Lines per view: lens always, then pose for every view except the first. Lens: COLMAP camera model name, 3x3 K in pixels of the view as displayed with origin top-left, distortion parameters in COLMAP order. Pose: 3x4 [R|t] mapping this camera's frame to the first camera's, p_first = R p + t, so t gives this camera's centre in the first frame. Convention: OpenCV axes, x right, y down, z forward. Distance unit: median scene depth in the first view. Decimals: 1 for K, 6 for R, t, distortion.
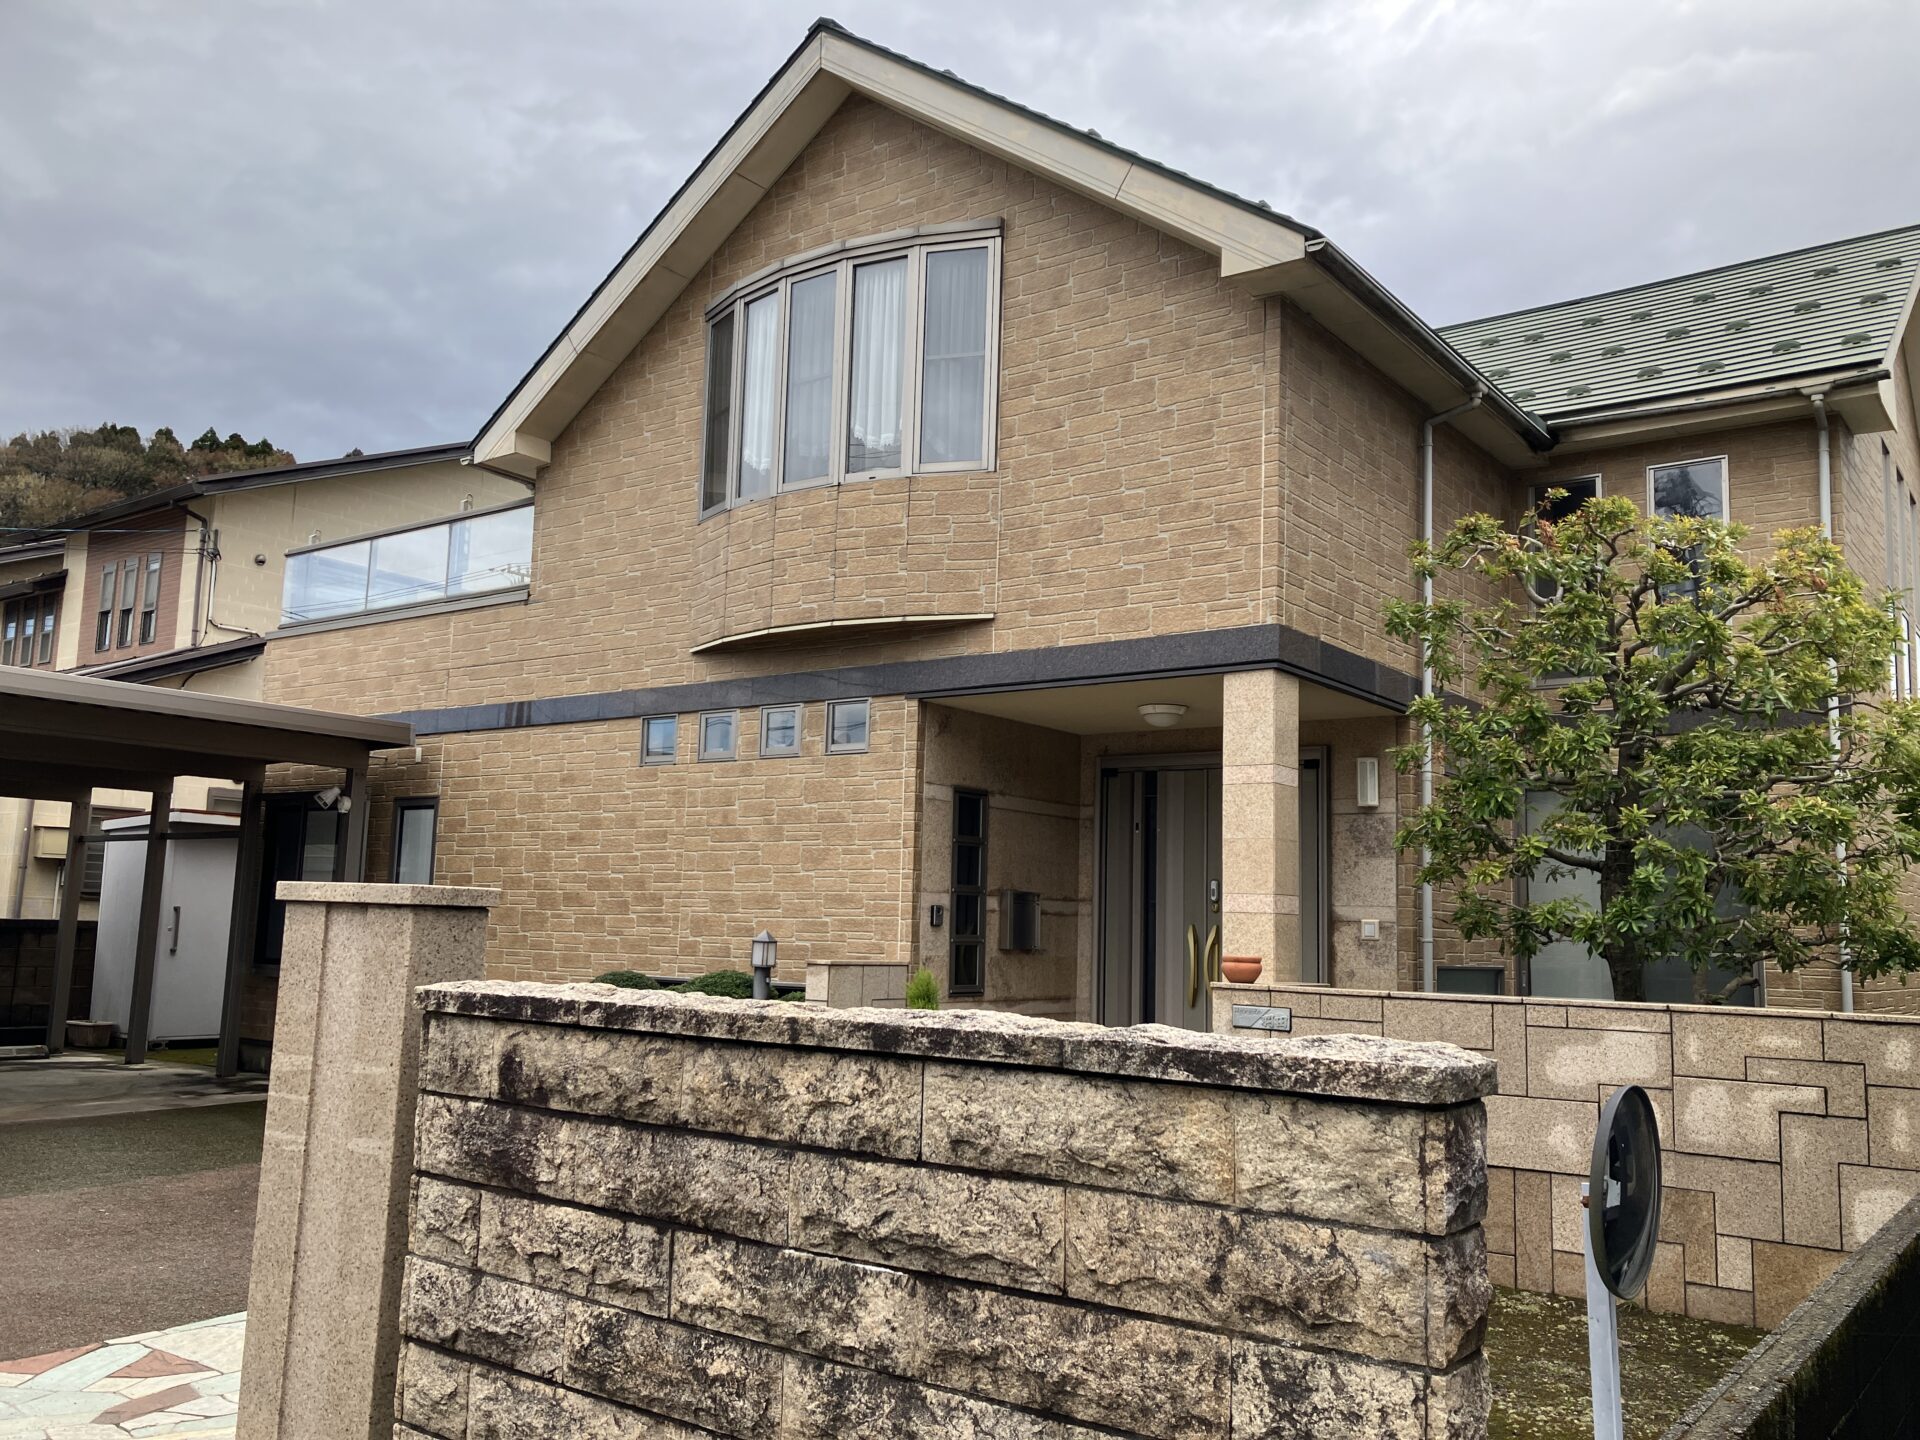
lens RADIAL K [[1575.9, 0, 961.7], [0, 1575.9, 729.4], [0, 0, 1]] dist [0.026598, -0.039223]
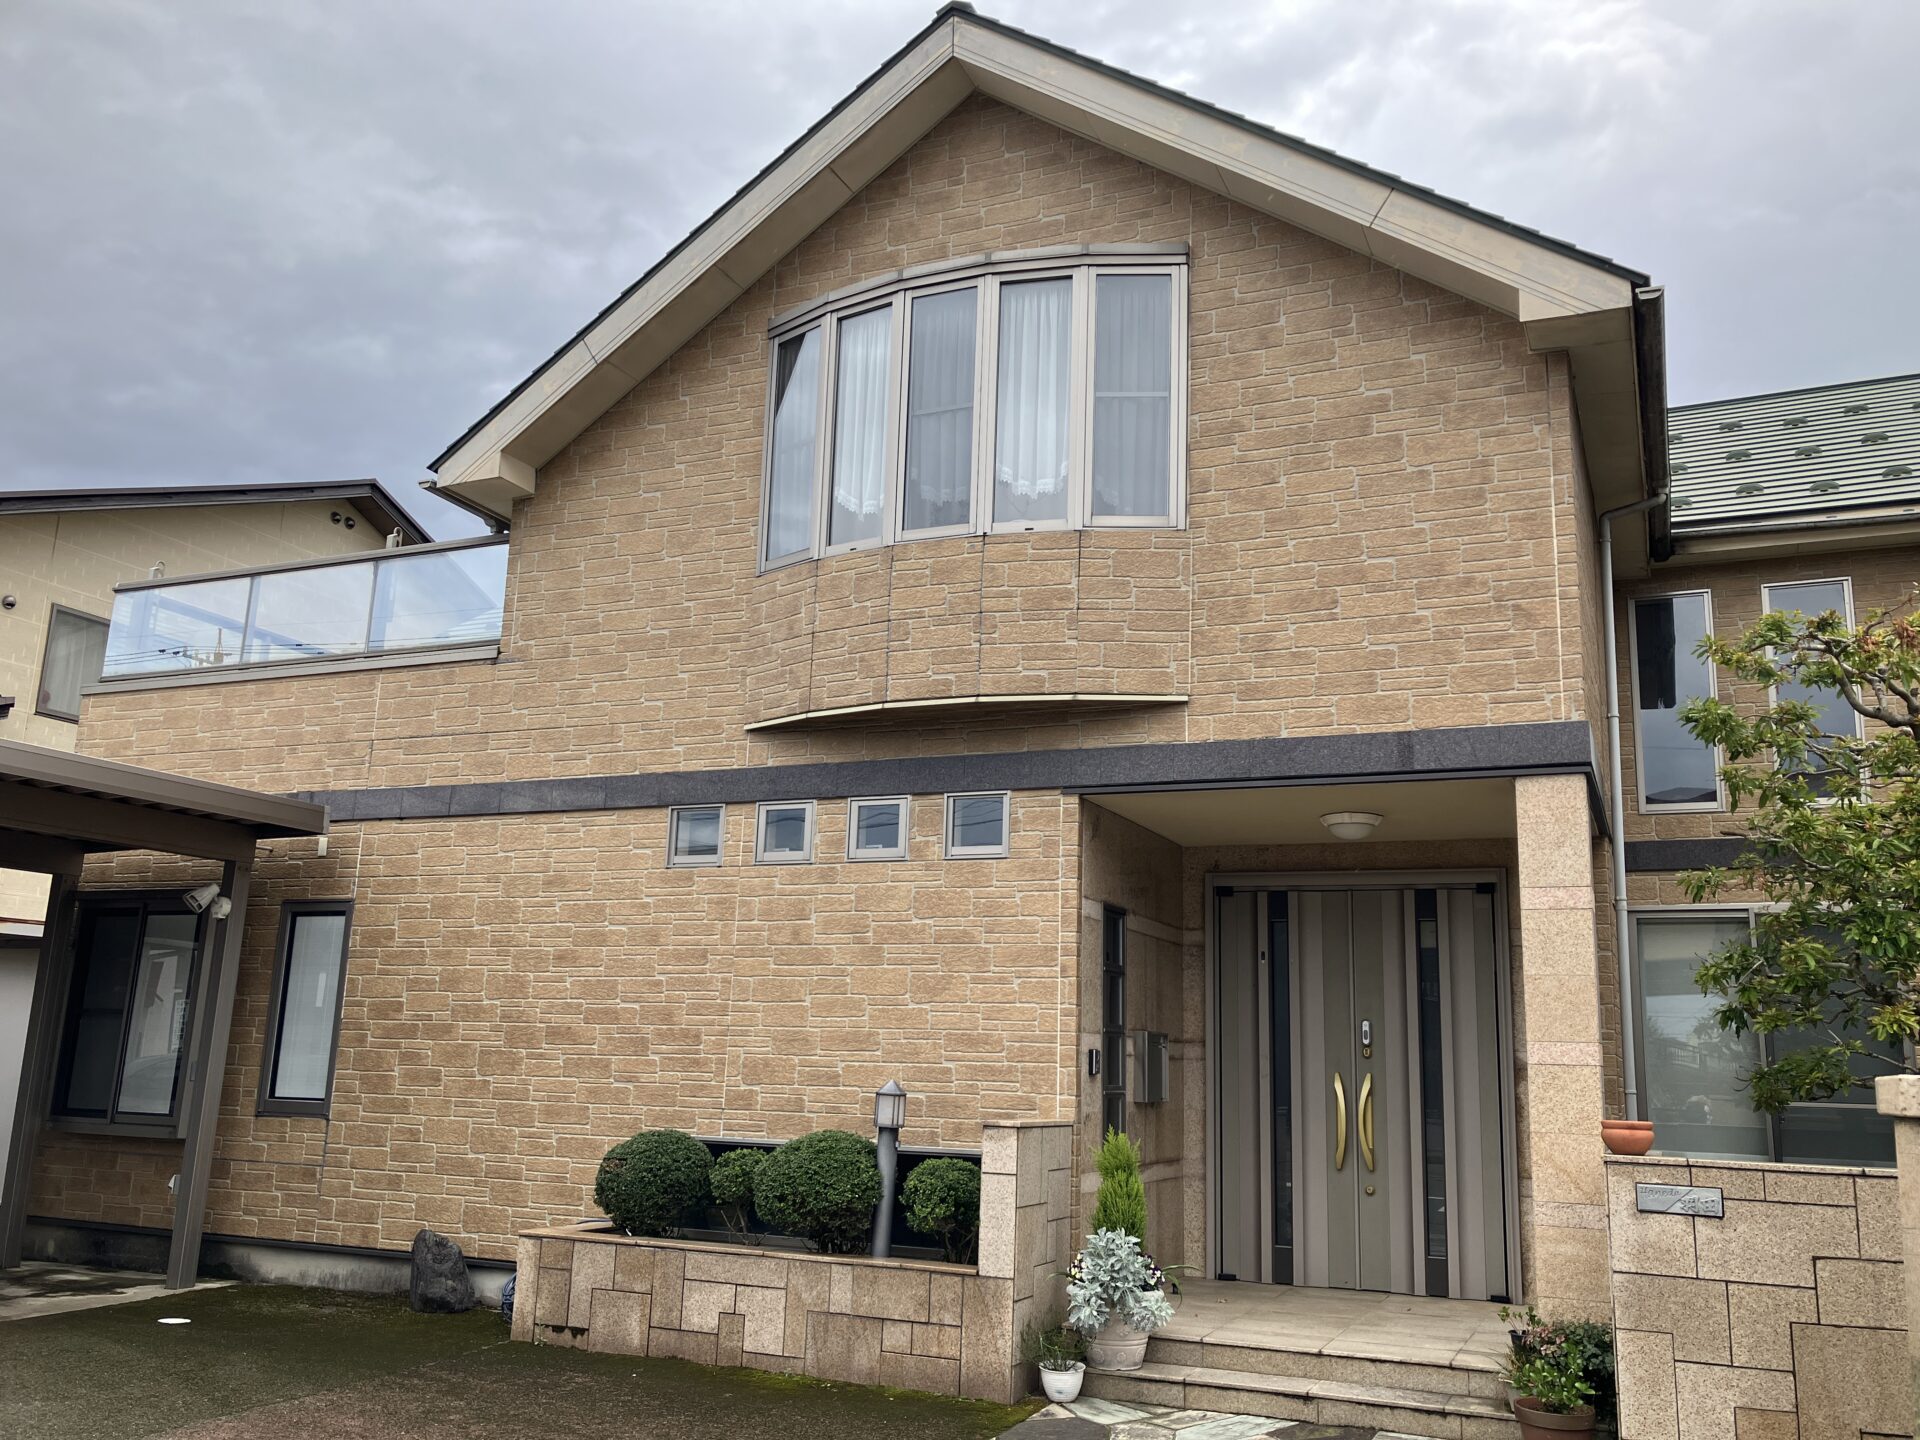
lens RADIAL K [[1575.9, 0, 957.7], [0, 1575.9, 712.5], [0, 0, 1]] dist [0.026598, -0.039223]
pose [[0.975658, 0.050708, 0.213355, -0.252470], [-0.031819, 0.995337, -0.091056, 0.013962], [-0.216977, 0.082051, 0.972722, 0.192772]]
